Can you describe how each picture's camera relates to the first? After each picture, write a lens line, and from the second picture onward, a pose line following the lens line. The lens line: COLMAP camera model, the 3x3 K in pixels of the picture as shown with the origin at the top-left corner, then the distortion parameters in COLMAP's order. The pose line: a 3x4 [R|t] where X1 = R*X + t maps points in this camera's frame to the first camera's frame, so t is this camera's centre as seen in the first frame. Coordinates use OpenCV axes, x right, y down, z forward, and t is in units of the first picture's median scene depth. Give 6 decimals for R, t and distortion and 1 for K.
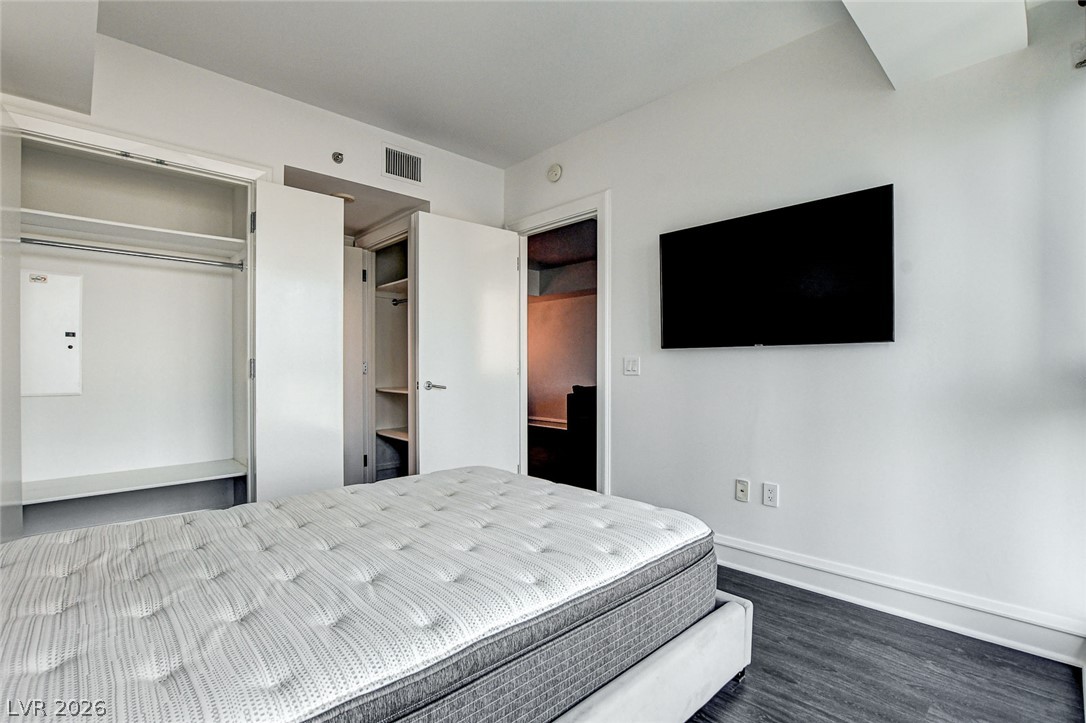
lens RADIAL K [[493.5, 0, 543.1], [0, 493.5, 367.5], [0, 0, 1]] dist [-0.005919, -0.000485]
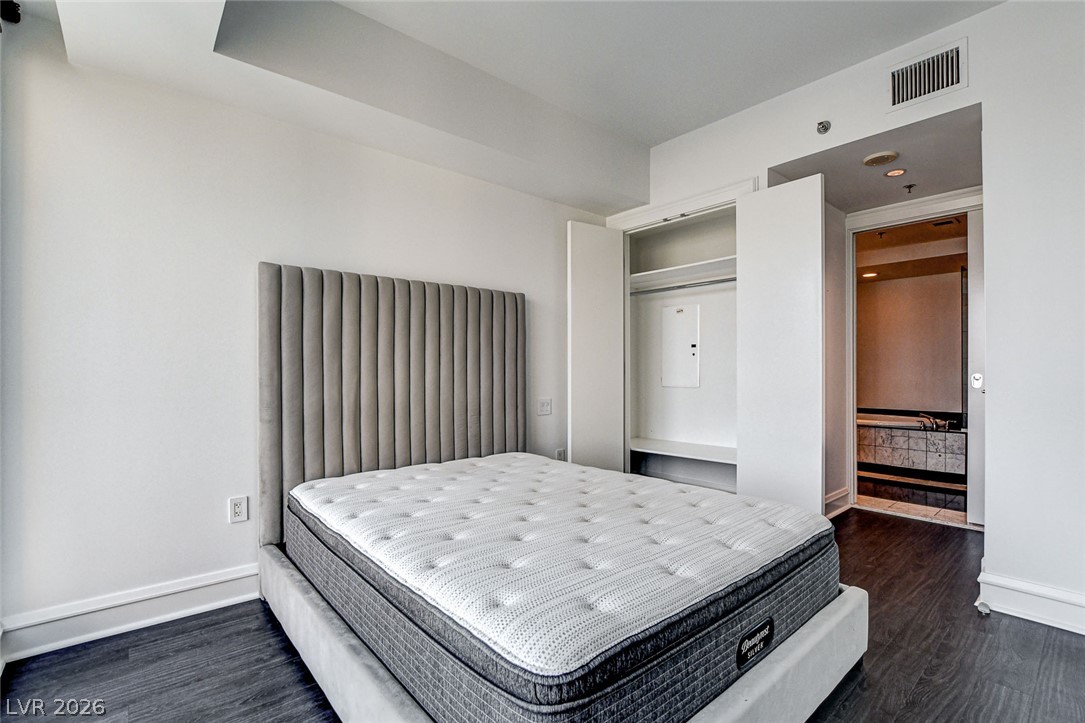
lens RADIAL K [[493.0, 0, 542.6], [0, 493.0, 364.6], [0, 0, 1]] dist [-0.005919, -0.000485]
pose [[-0.023717, -0.009460, -0.999674, 0.514915], [0.003742, 0.999947, -0.009551, 0.001061], [0.999712, -0.003967, -0.023680, 0.582608]]
